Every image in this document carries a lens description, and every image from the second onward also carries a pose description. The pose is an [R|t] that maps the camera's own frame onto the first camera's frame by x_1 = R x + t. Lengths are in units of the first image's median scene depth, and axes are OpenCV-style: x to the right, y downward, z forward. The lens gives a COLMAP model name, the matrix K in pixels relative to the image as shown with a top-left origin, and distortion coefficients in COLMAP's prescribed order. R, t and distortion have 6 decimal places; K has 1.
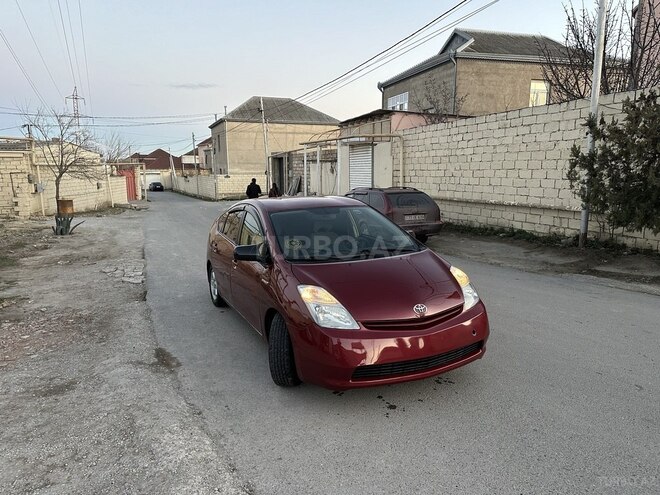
lens RADIAL K [[459.4, 0, 329.4], [0, 459.4, 245.4], [0, 0, 1]] dist [0.059109, -0.065619]
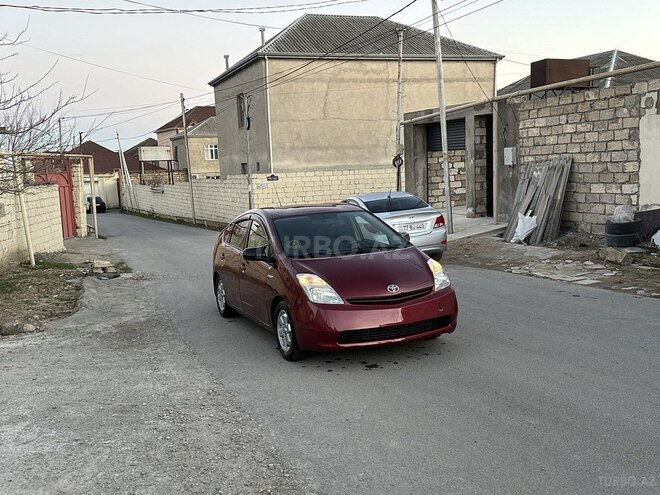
lens RADIAL K [[682.9, 0, 330.4], [0, 682.9, 246.9], [0, 0, 1]] dist [0.076976, 0.000000]
pose [[0.999285, -0.037753, -0.002016, -0.283842], [0.037607, 0.998066, -0.049497, -0.076943], [0.003881, 0.049385, 0.998772, 0.556548]]
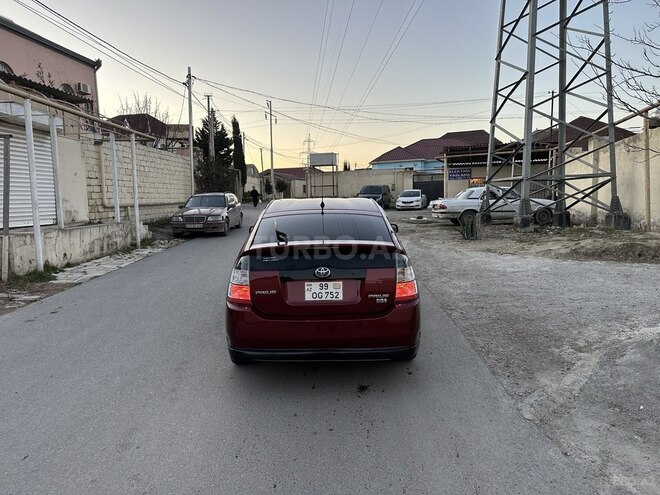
lens RADIAL K [[459.4, 0, 332.9], [0, 459.4, 250.5], [0, 0, 1]] dist [0.059109, -0.065619]
pose [[-0.928102, -0.014235, 0.372054, -0.384892], [0.090251, 0.960867, 0.261897, -0.148905], [-0.361222, 0.276645, -0.890498, 1.102456]]
